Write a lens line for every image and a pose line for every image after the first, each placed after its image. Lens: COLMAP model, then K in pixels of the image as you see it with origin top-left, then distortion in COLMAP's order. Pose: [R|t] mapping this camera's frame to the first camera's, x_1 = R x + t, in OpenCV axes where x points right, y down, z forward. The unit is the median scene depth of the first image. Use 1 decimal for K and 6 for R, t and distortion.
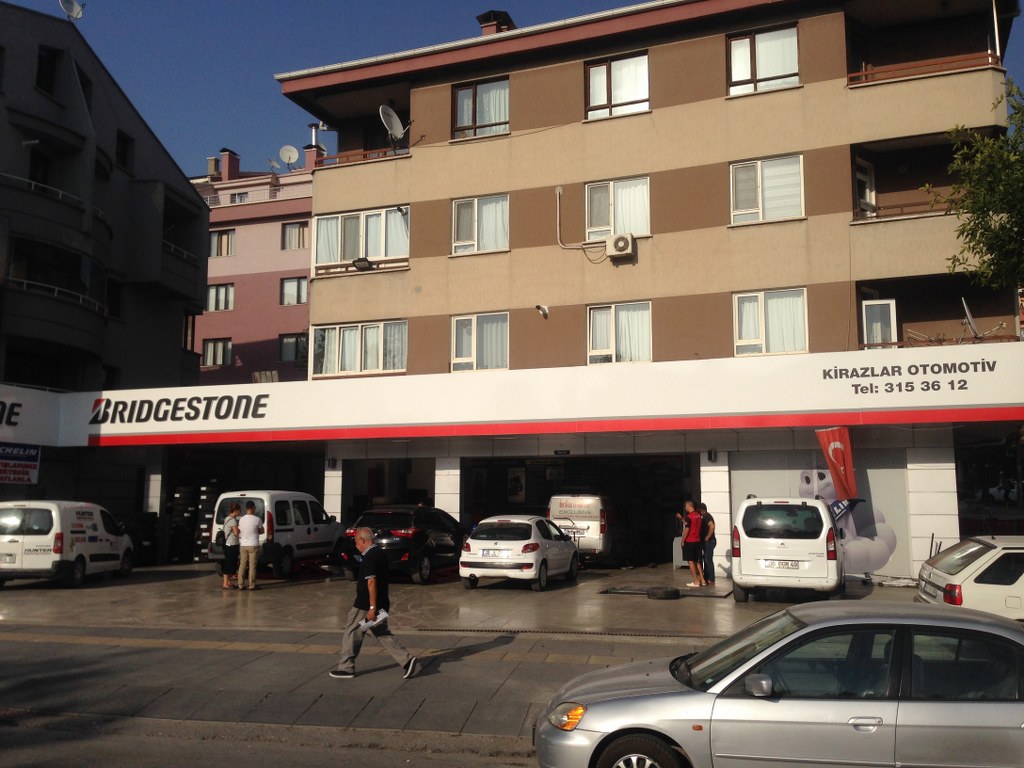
lens RADIAL K [[943.8, 0, 508.0], [0, 943.8, 401.5], [0, 0, 1]] dist [0.092230, 0.005765]
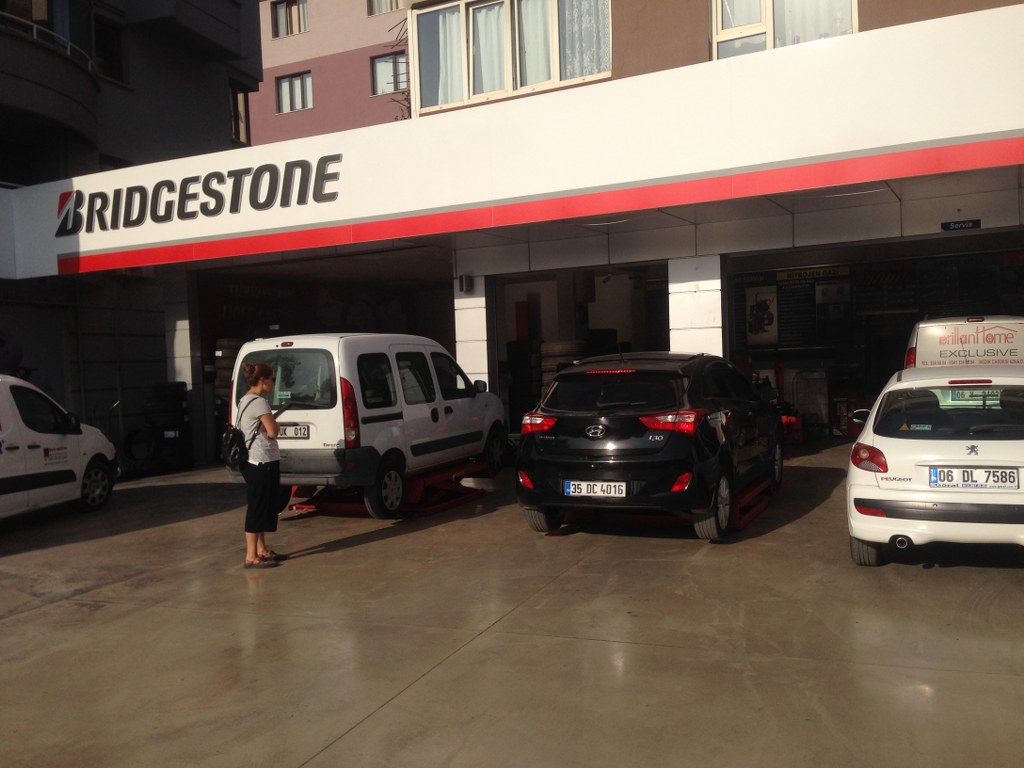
lens RADIAL K [[939.3, 0, 512.0], [0, 939.3, 384.0], [0, 0, 1]] dist [0.058495, 0.007062]
pose [[0.992427, -0.038386, -0.116686, -0.101504], [0.054082, 0.989440, 0.134475, 0.052396], [0.110292, -0.139767, 0.984023, 0.475811]]
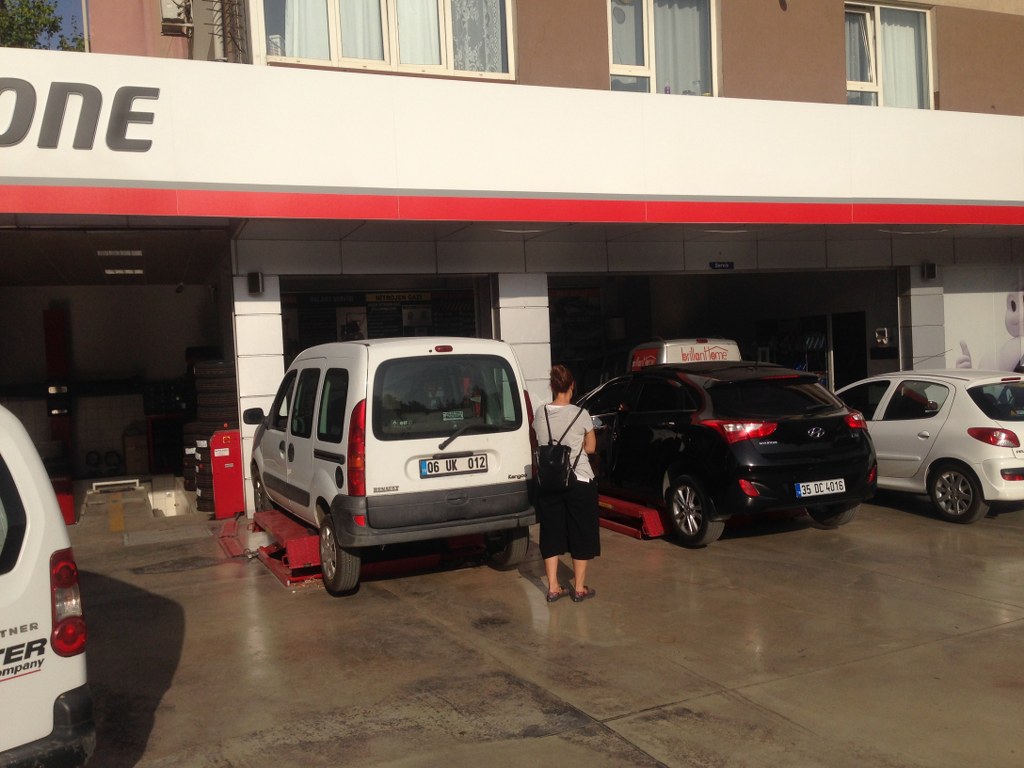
lens RADIAL K [[939.3, 0, 512.0], [0, 939.3, 384.0], [0, 0, 1]] dist [0.058495, 0.007062]
pose [[0.732328, -0.055309, 0.678702, -0.406050], [-0.029381, 0.993201, 0.112641, 0.060488], [-0.680318, -0.102431, 0.725724, 0.616833]]
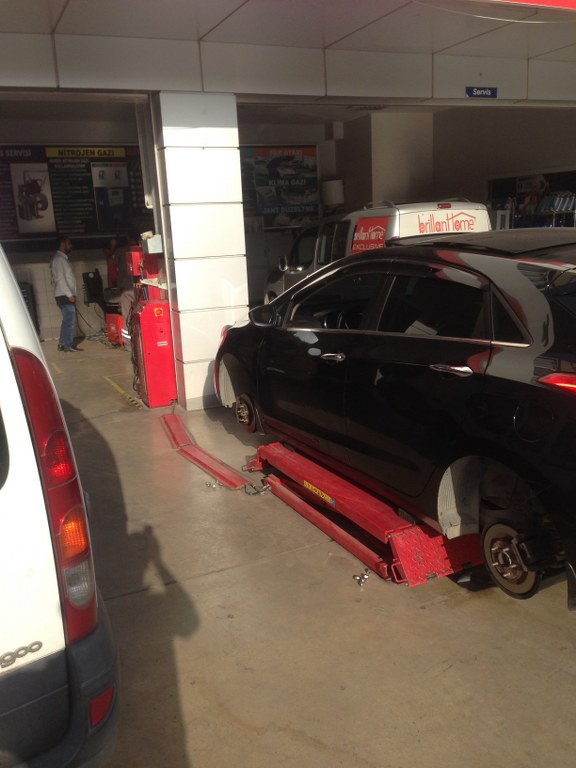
lens RADIAL K [[704.4, 0, 288.0], [0, 704.4, 384.0], [0, 0, 1]] dist [0.058495, 0.007062]
pose [[0.695456, -0.195910, 0.691347, -0.233288], [-0.030789, 0.953108, 0.301059, 0.079102], [-0.717909, -0.230660, 0.656813, 0.768446]]
